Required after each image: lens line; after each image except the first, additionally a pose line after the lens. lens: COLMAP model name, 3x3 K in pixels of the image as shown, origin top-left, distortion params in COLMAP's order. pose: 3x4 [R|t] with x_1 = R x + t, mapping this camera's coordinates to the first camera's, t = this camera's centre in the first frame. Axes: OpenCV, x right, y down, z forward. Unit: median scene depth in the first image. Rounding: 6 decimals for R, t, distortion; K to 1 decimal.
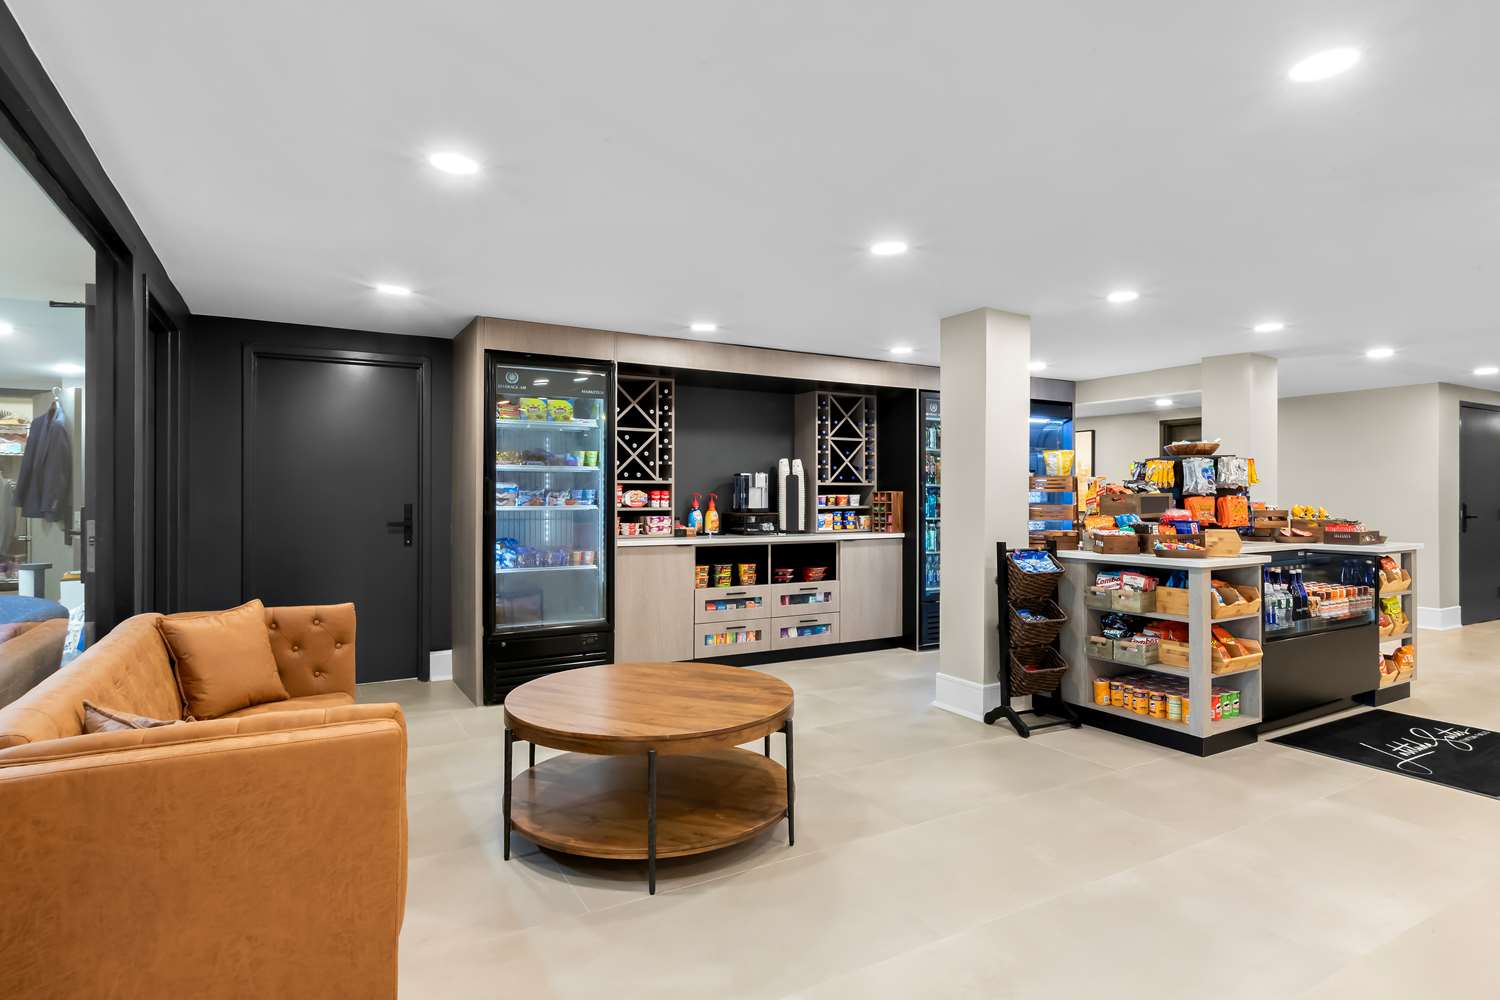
lens RADIAL K [[792.2, 0, 756.8], [0, 792.2, 498.3], [0, 0, 1]] dist [-0.000072, 0.000102]
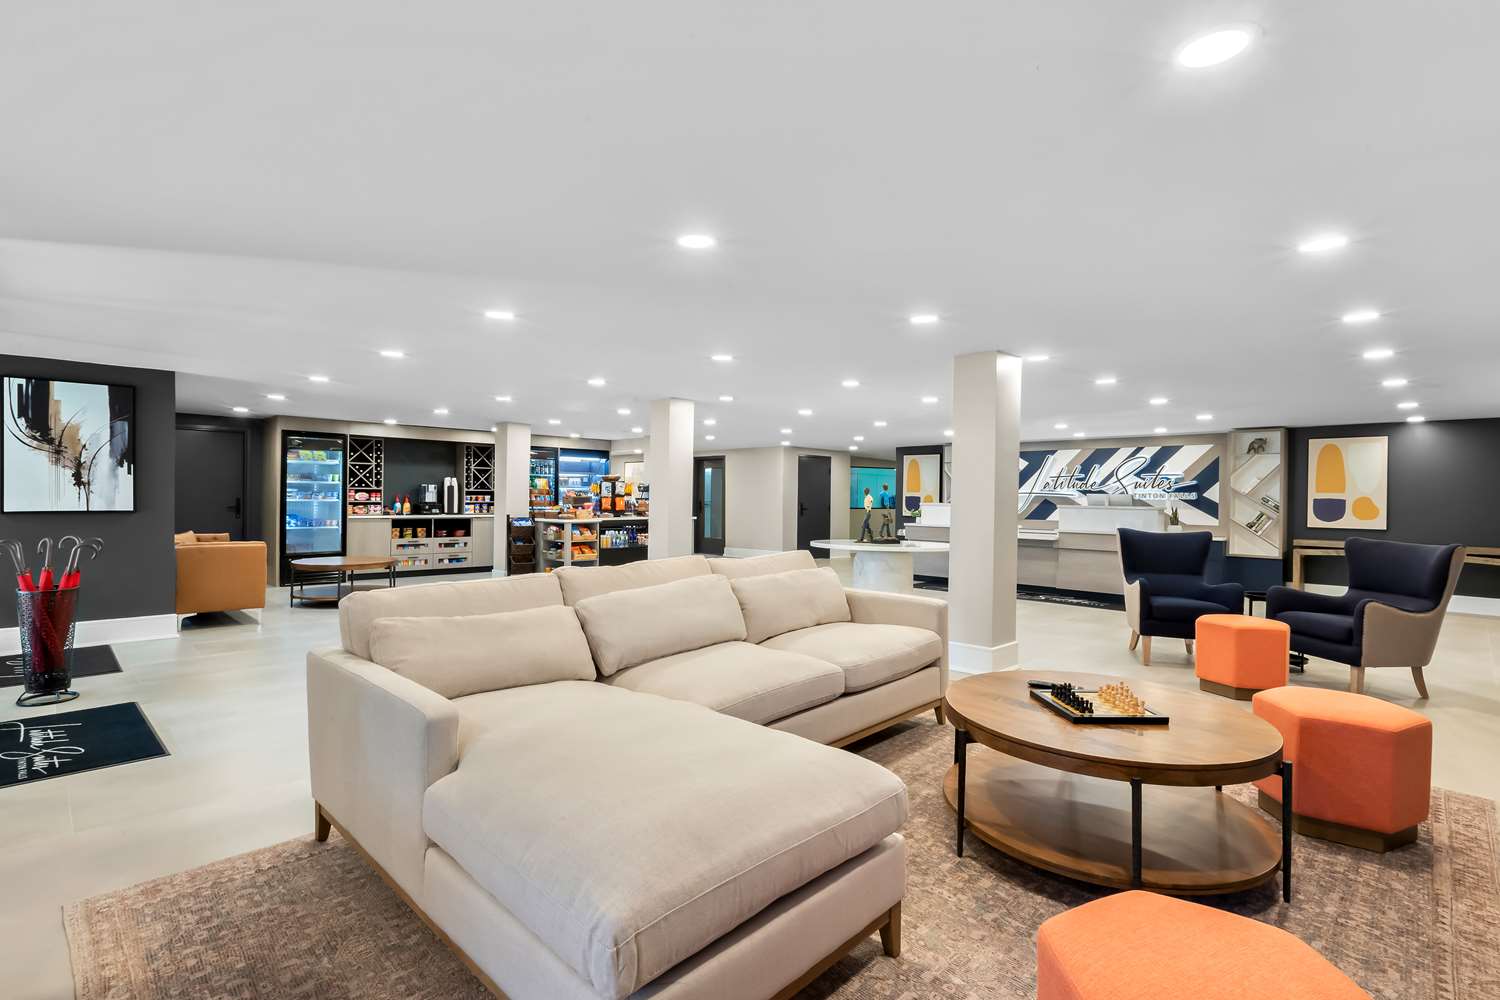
lens RADIAL K [[705.3, 0, 736.7], [0, 705.3, 498.4], [0, 0, 1]] dist [0.003654, 0.000568]
pose [[0.967839, 0.009847, 0.251379, 0.332772], [-0.009722, 0.999951, -0.001739, -0.000395], [-0.251384, -0.000760, 0.967887, -1.041544]]
